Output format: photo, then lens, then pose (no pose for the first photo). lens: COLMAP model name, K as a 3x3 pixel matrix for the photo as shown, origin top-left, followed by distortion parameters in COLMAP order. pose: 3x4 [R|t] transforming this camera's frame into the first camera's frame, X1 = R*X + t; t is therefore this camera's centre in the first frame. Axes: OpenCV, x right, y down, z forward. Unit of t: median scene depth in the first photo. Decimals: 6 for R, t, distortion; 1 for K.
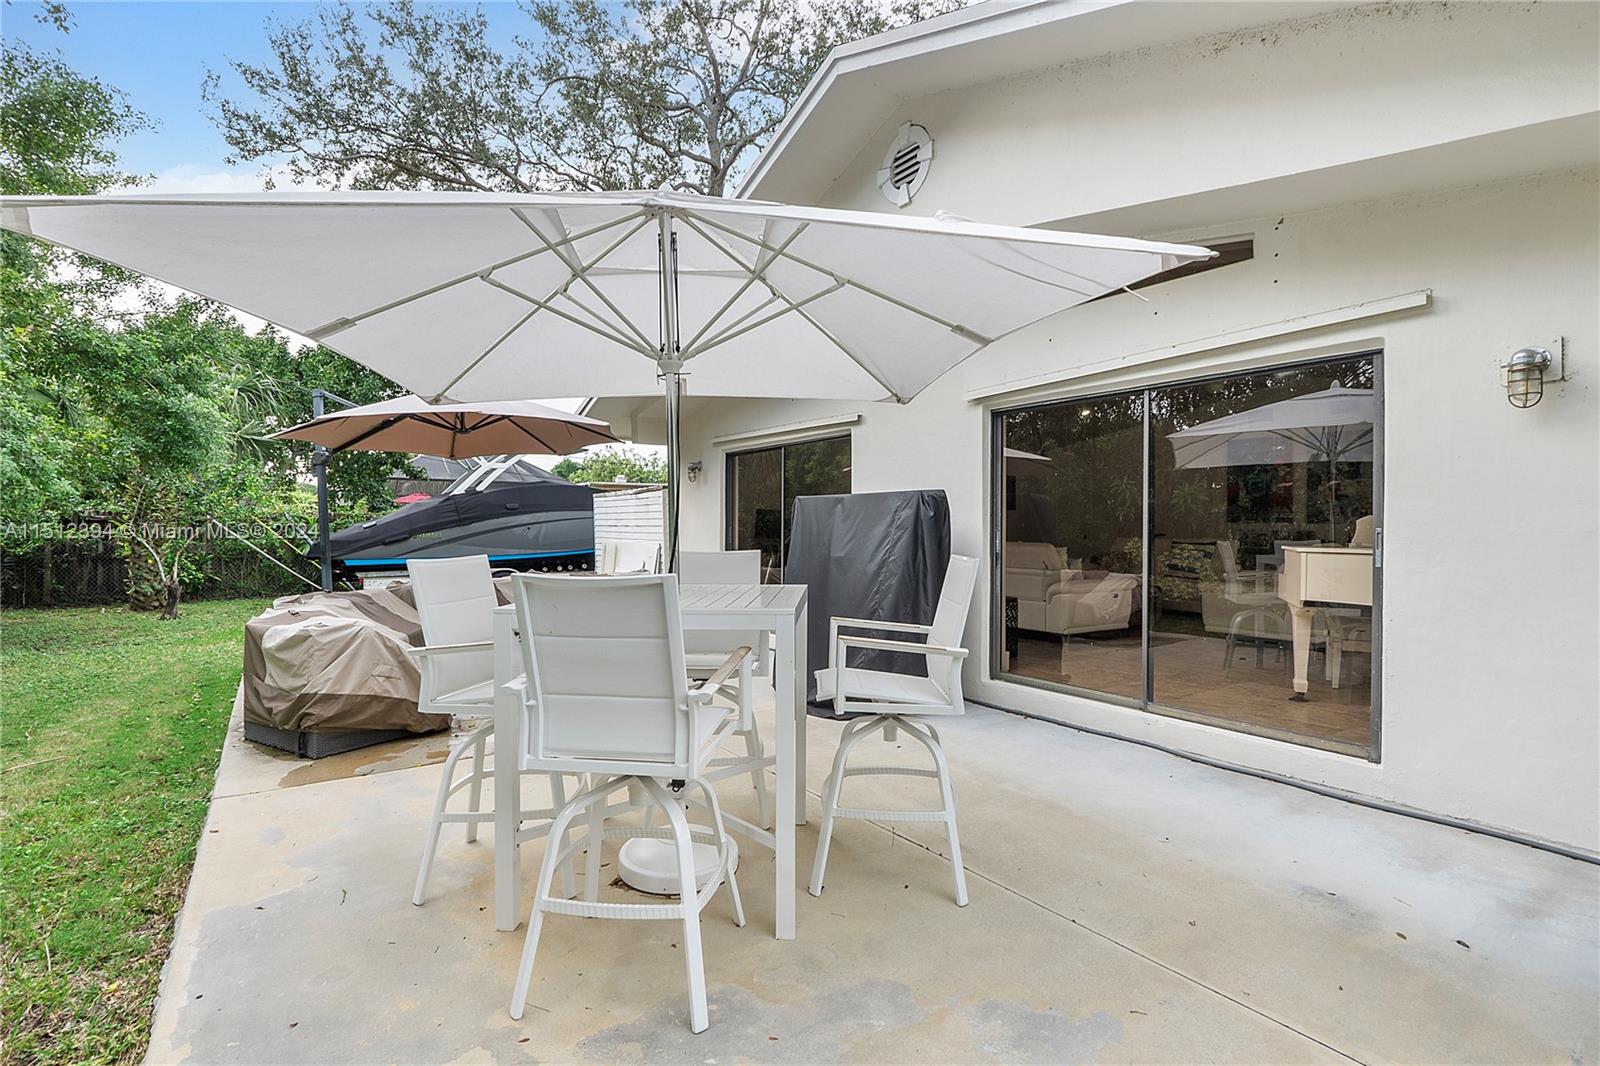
lens RADIAL K [[748.4, 0, 800.2], [0, 748.4, 533.4], [0, 0, 1]] dist [-0.005688, -0.000271]
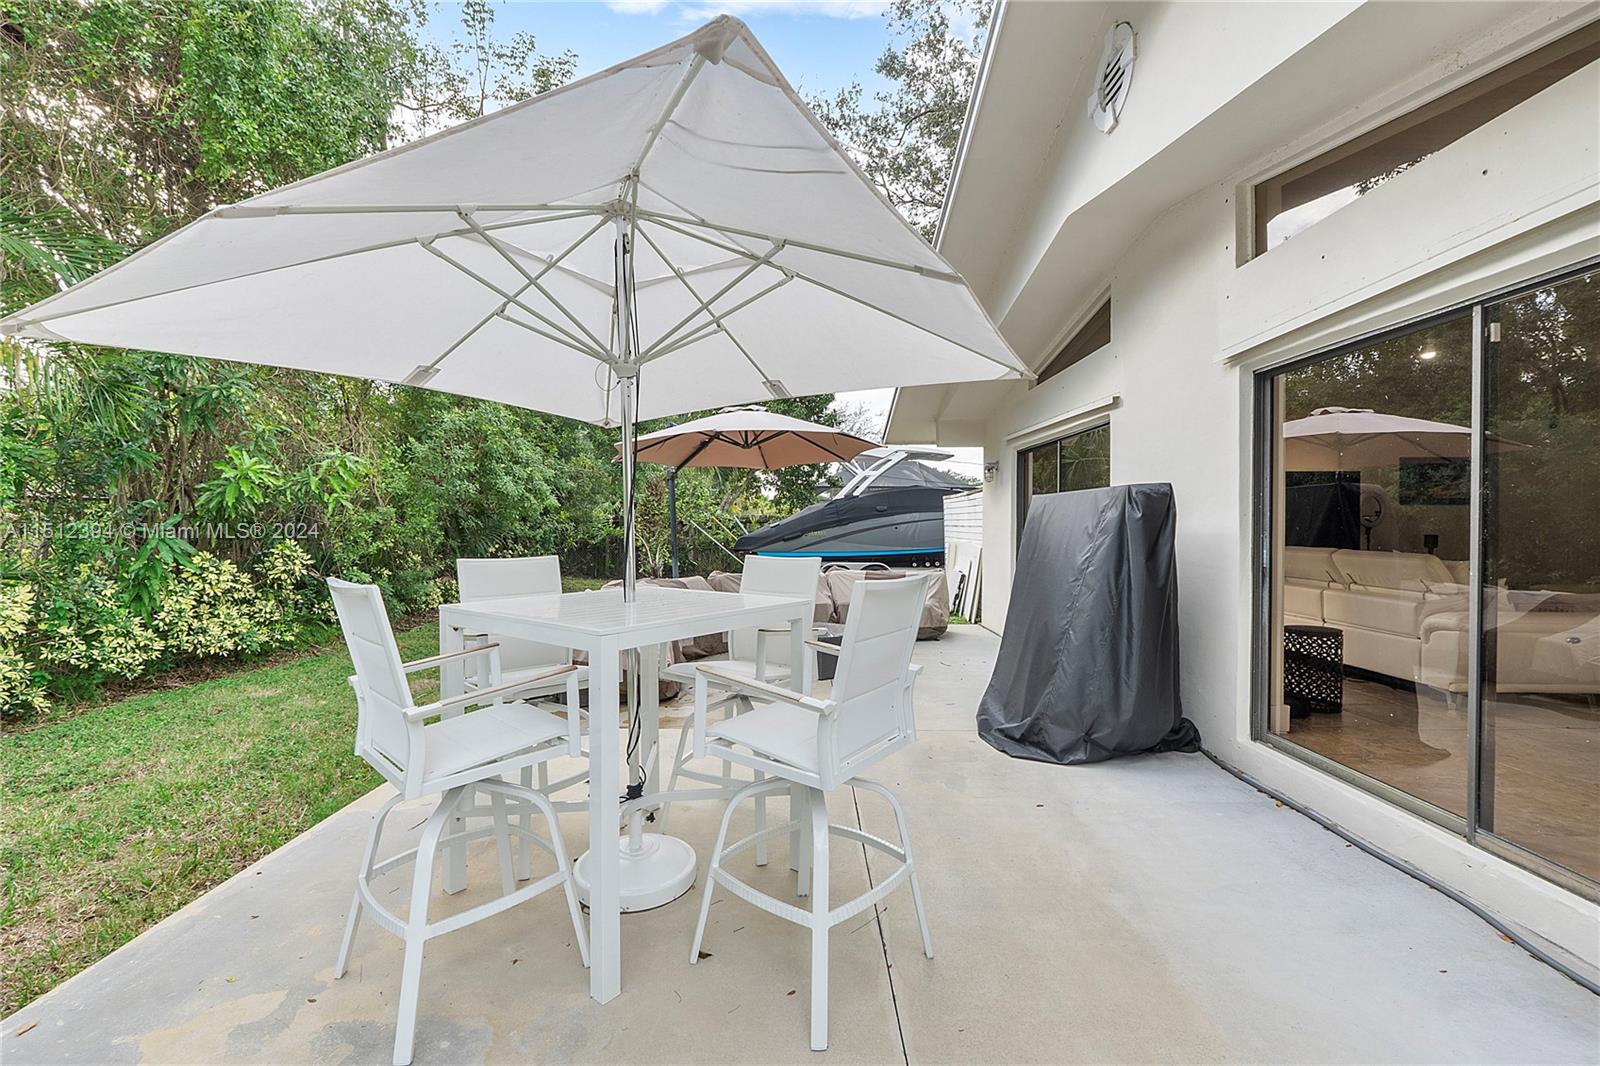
lens RADIAL K [[682.3, 0, 800.6], [0, 682.3, 529.5], [0, 0, 1]] dist [-0.004418, -0.000358]
pose [[0.820597, 0.004122, -0.571492, 0.214398], [-0.005541, 0.999984, -0.000743, -0.006098], [0.571480, 0.003777, 0.820607, 0.160345]]
